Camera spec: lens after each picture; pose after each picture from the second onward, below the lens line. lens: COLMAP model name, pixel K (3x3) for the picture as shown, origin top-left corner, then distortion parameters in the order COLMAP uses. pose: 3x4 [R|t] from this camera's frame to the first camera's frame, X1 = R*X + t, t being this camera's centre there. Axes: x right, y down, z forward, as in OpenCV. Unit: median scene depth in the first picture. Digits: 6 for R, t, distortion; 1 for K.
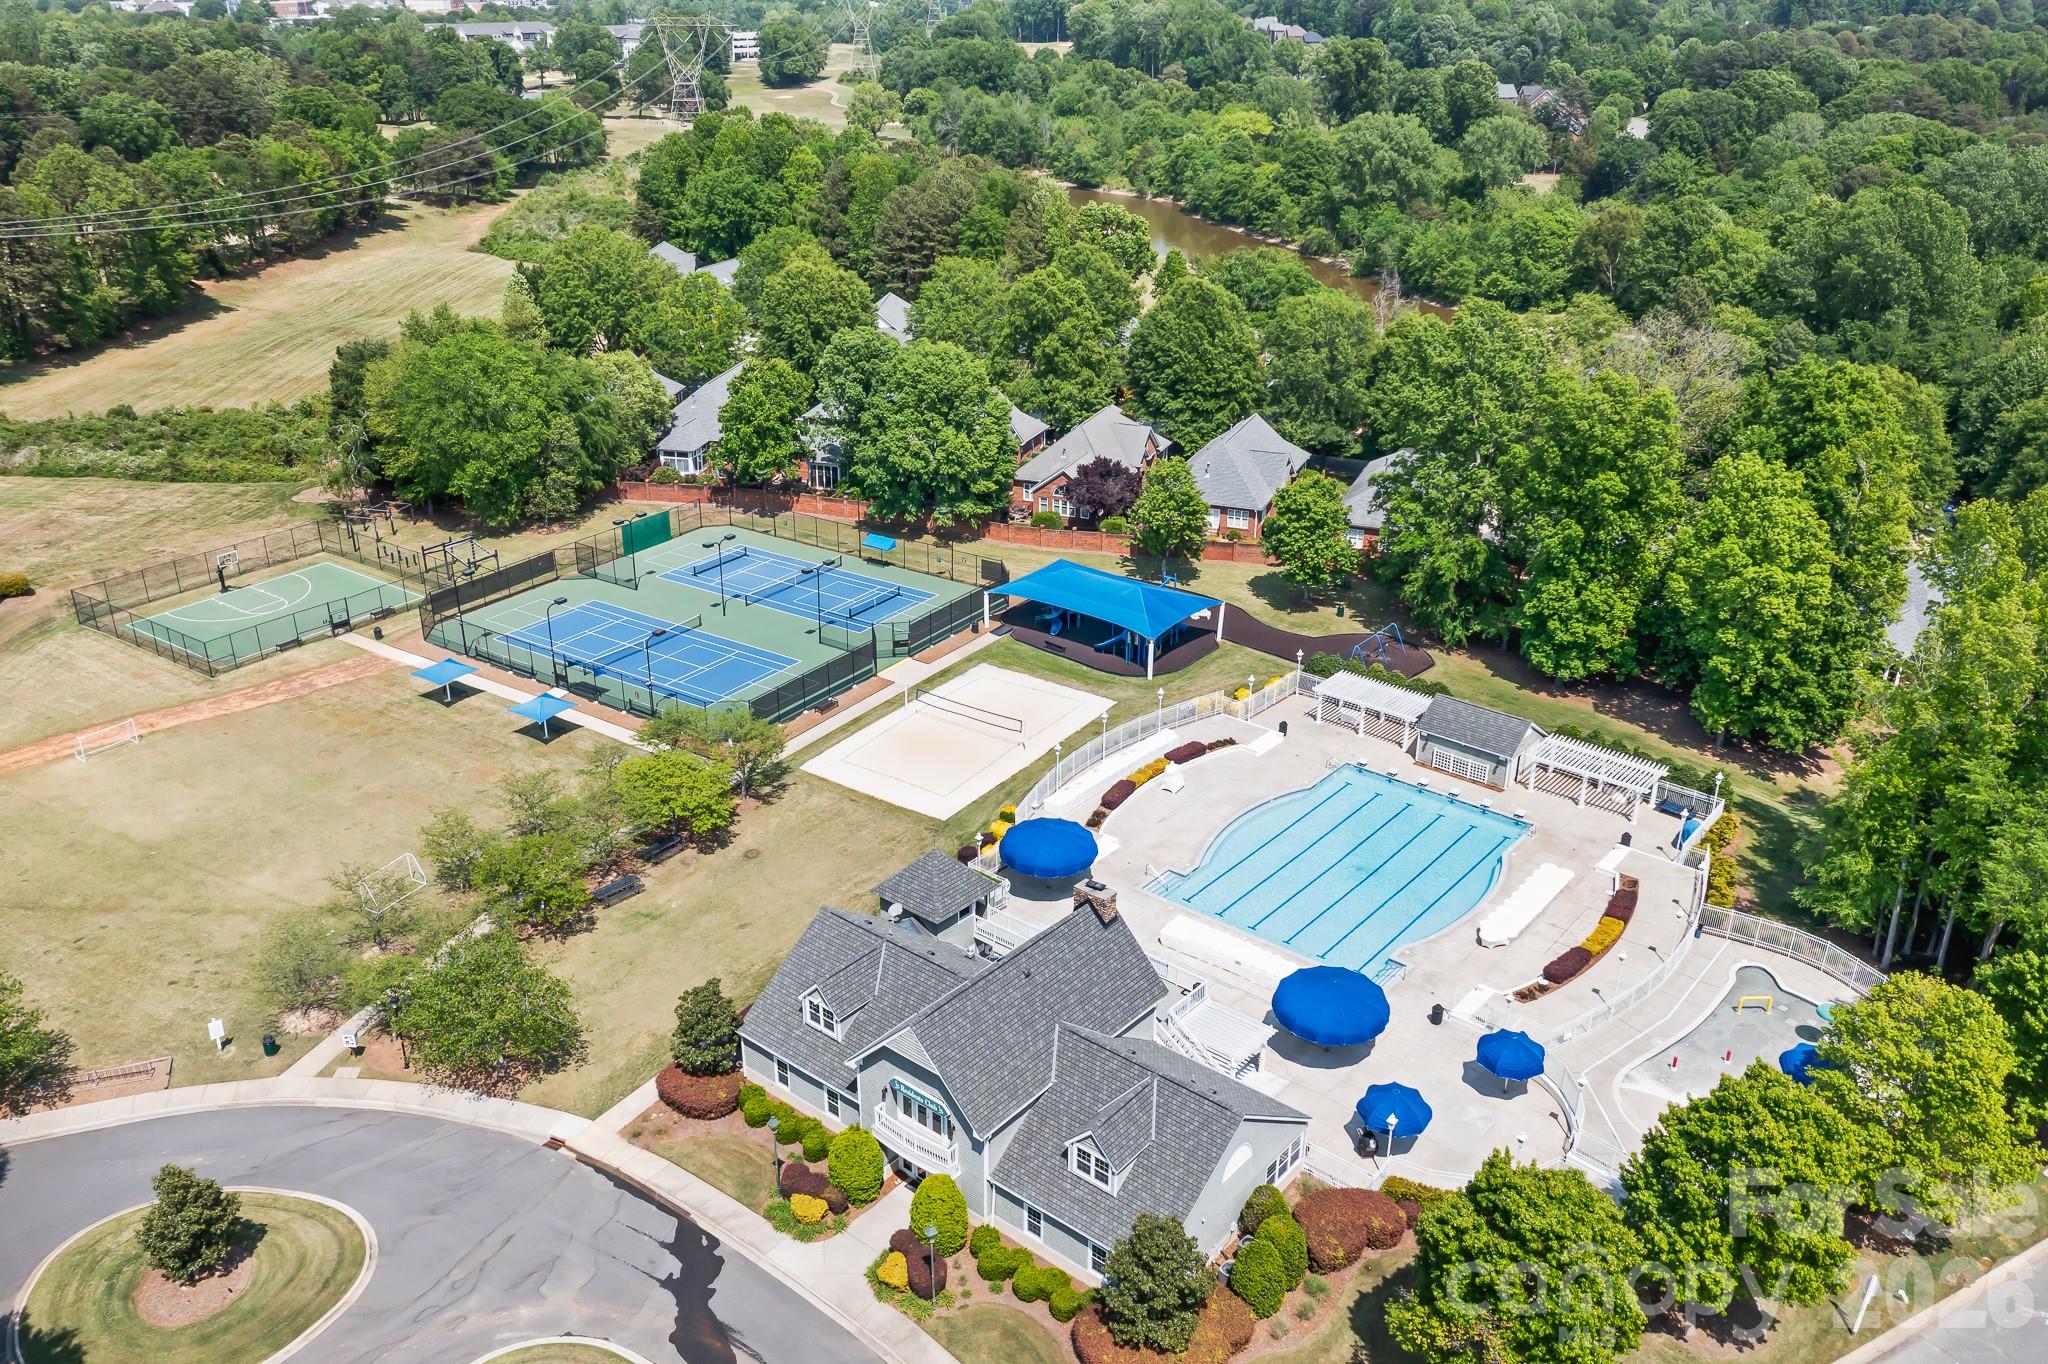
lens RADIAL K [[1630.3, 0, 1024.0], [0, 1630.3, 682.0], [0, 0, 1]] dist [-0.000879, -0.000455]
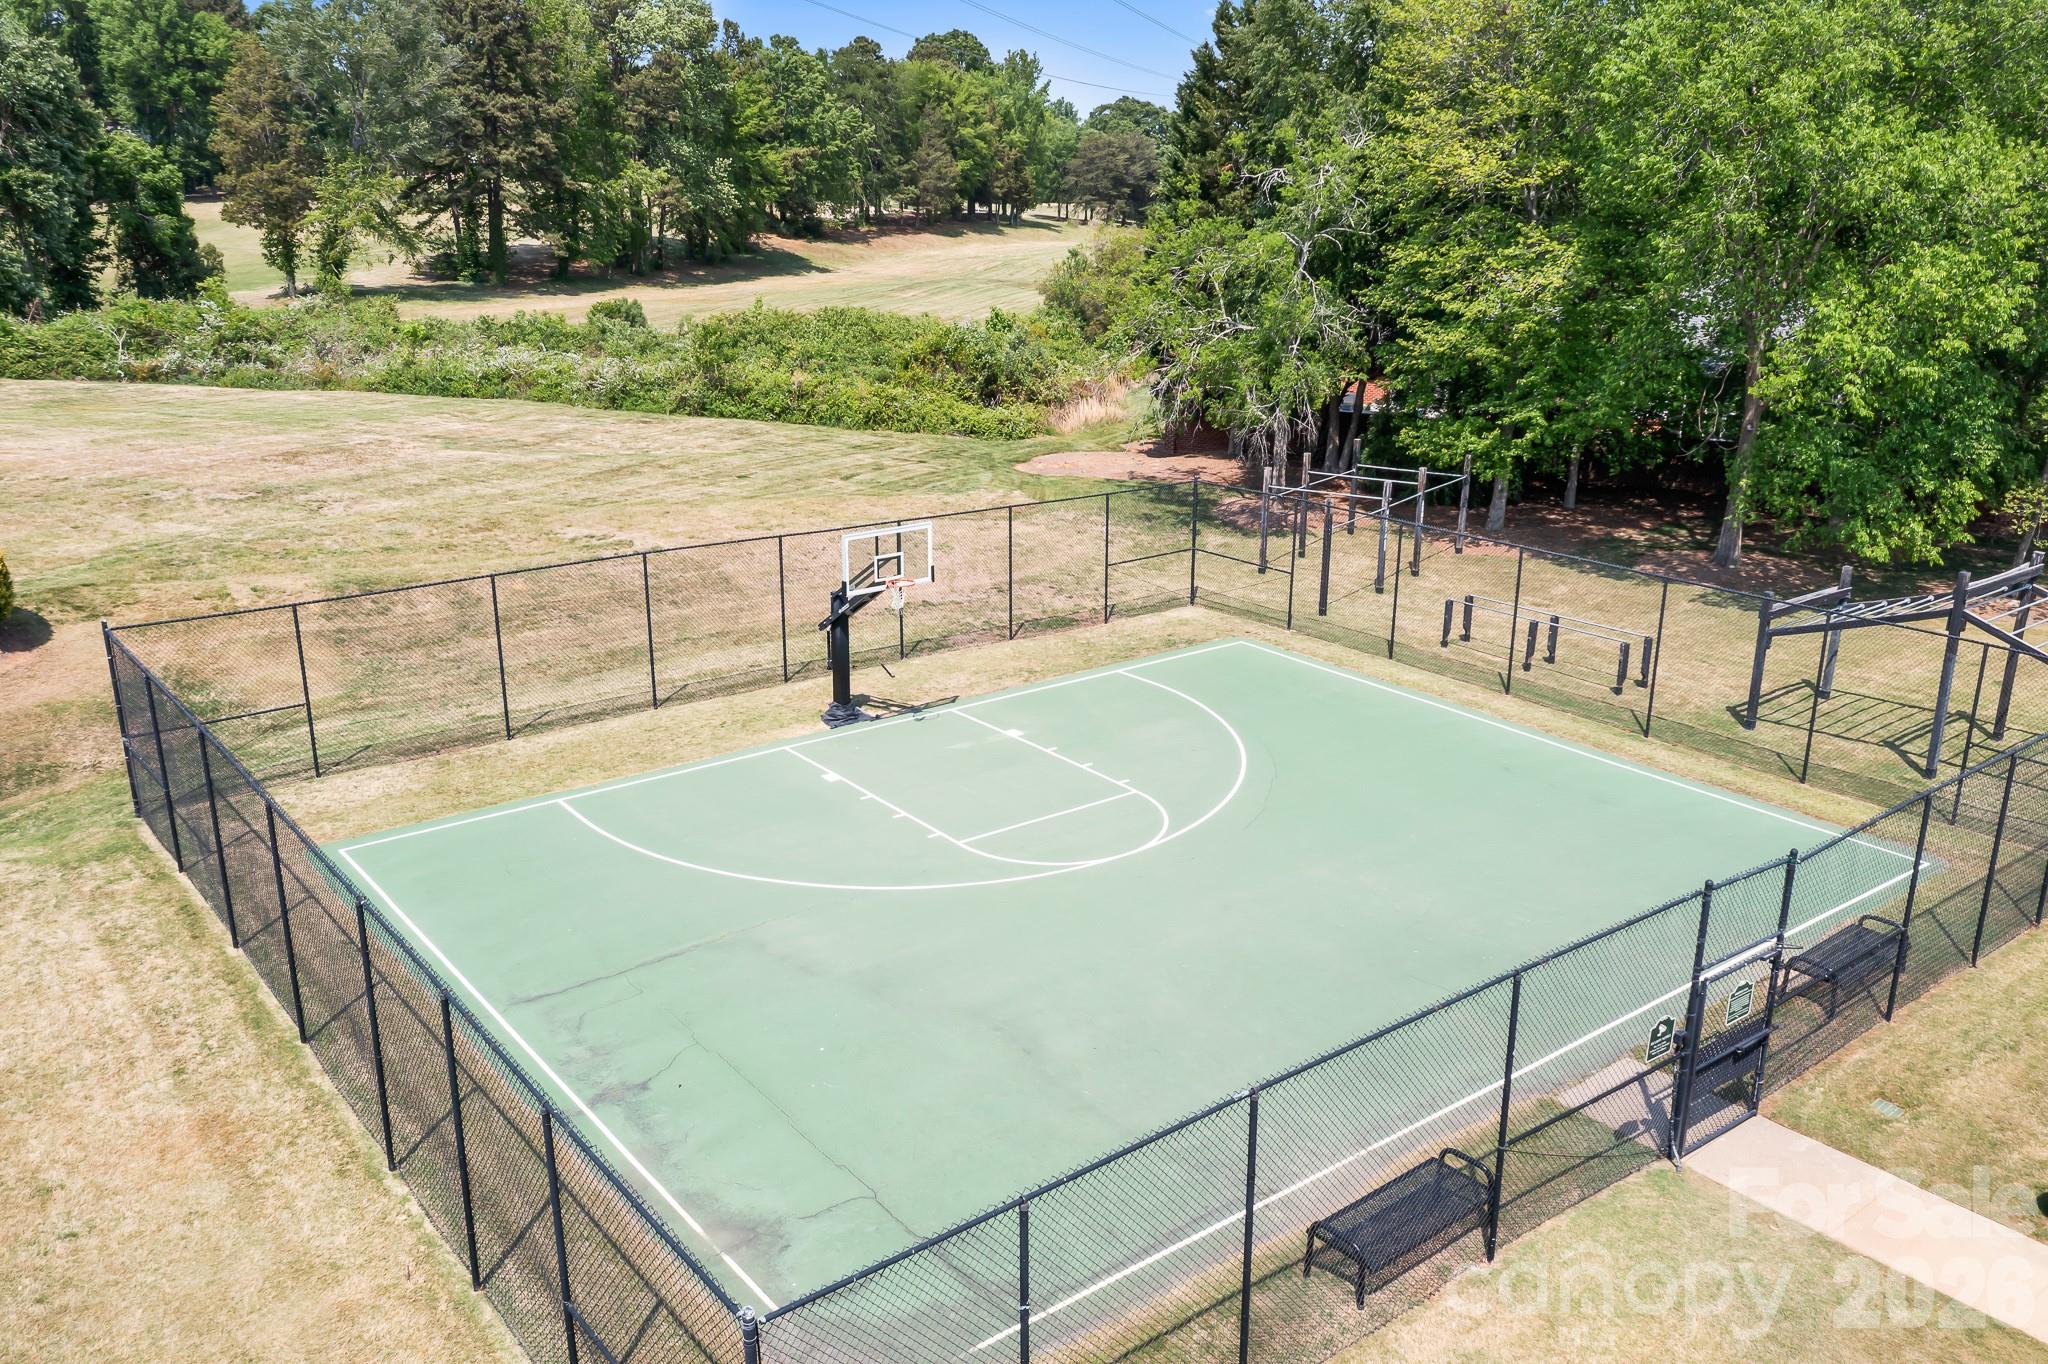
lens RADIAL K [[1630.3, 0, 1024.0], [0, 1630.3, 682.0], [0, 0, 1]] dist [-0.000879, -0.000455]
pose [[0.956261, 0.086823, -0.279331, -0.344787], [-0.118783, 0.987915, -0.099571, -0.035527], [0.267310, 0.128395, 0.955018, 0.677046]]
